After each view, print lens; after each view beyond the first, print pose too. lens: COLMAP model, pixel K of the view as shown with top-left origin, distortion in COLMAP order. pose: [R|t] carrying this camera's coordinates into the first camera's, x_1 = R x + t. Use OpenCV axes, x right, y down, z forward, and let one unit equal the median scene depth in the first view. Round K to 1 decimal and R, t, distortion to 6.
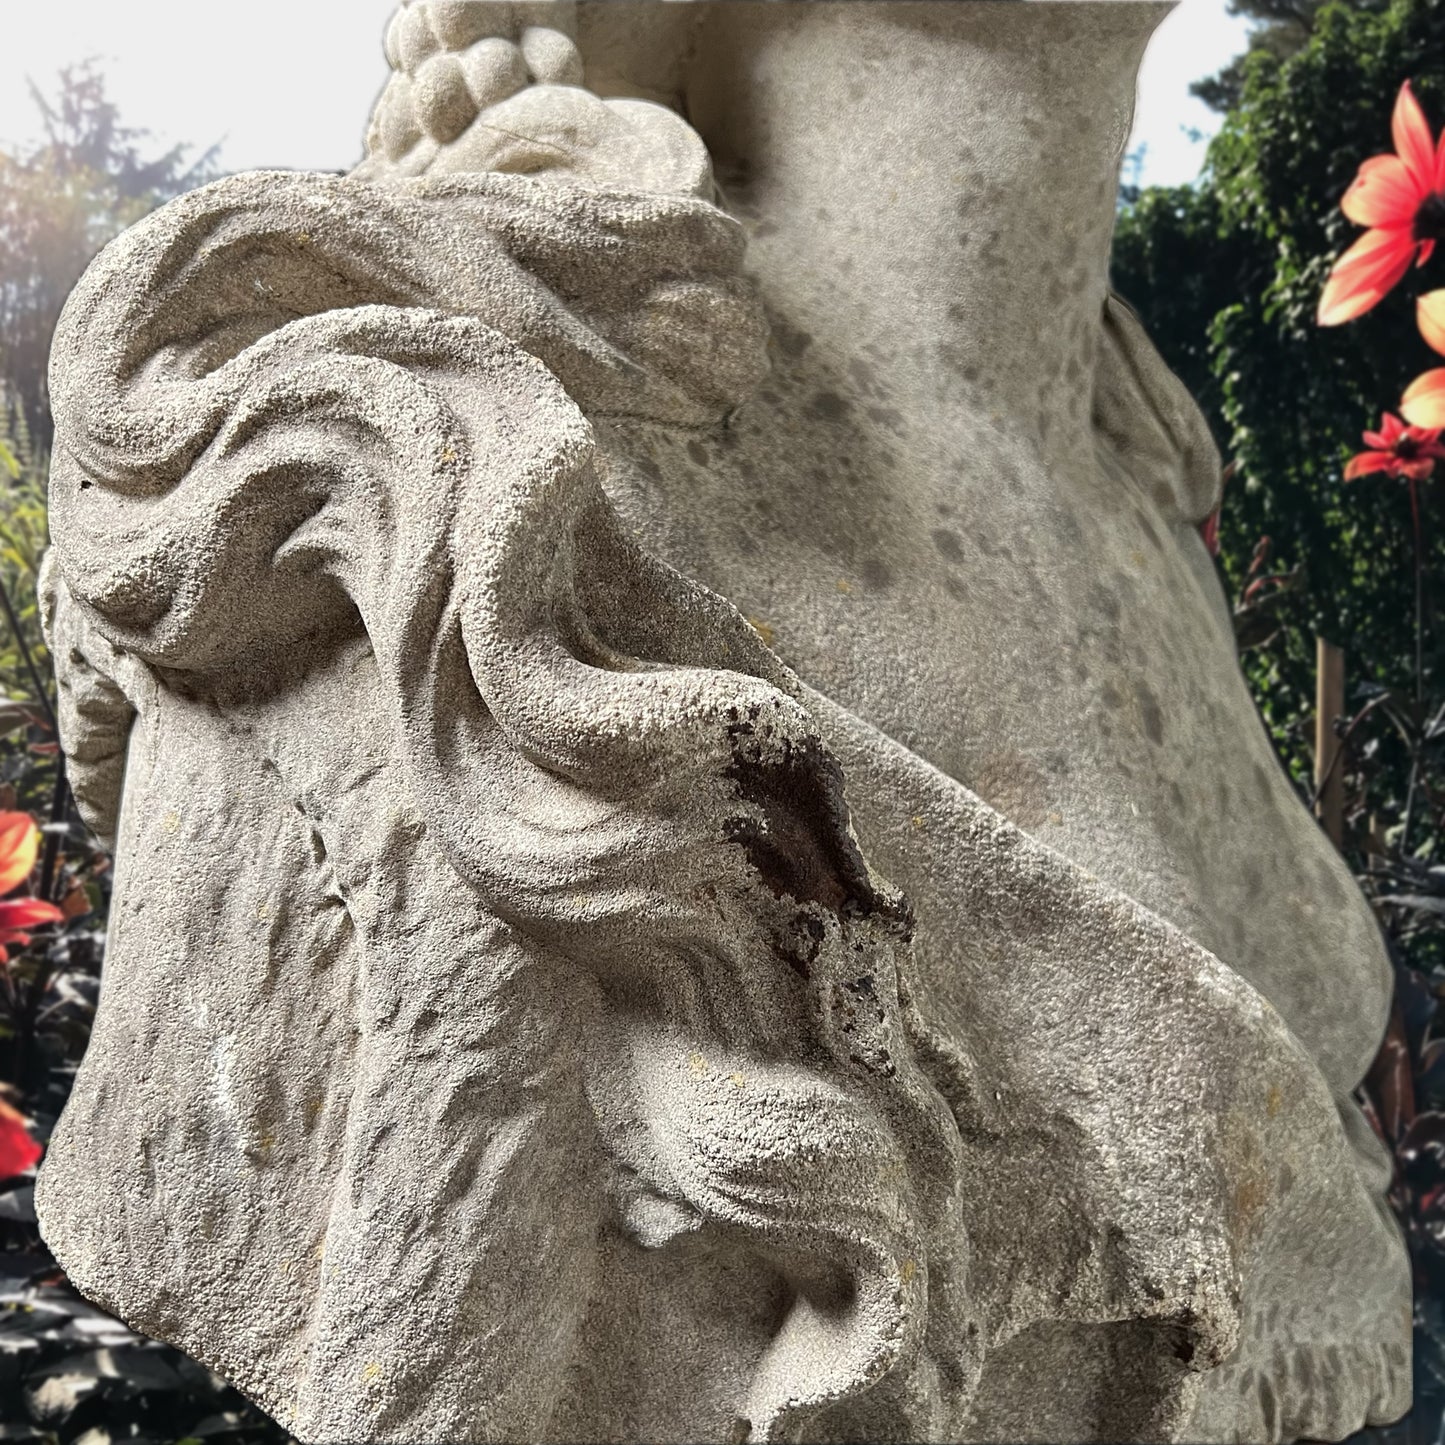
lens RADIAL K [[1461.2, 0, 722.5], [0, 1461.2, 722.5], [0, 0, 1]] dist [0.147442, -0.436665]
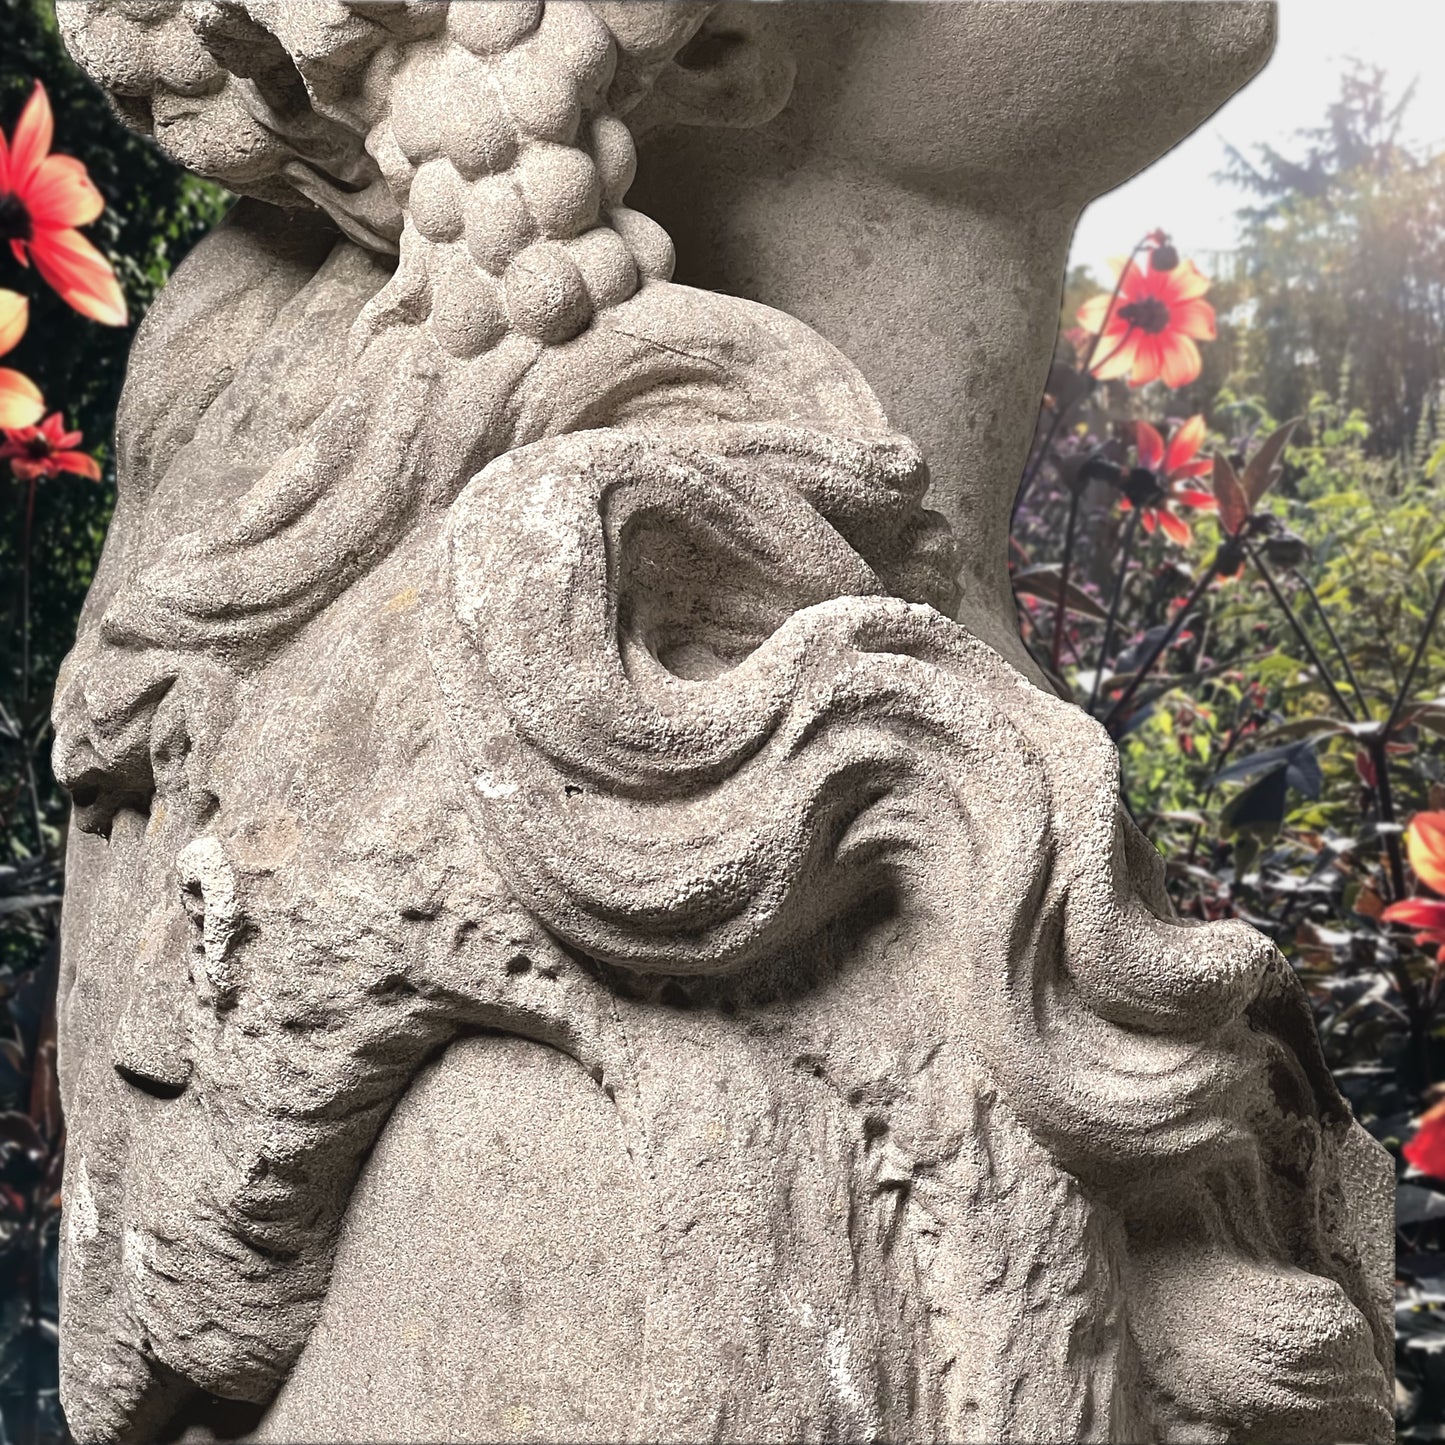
lens RADIAL K [[4465.0, 0, 740.9], [0, 4465.0, 720.4], [0, 0, 1]] dist [-0.375692, 11.635293]
pose [[0.800381, -0.062319, 0.596243, -2.204354], [0.112890, 0.992457, -0.047809, -0.062446], [-0.588766, 0.105575, 0.801379, -1.452852]]
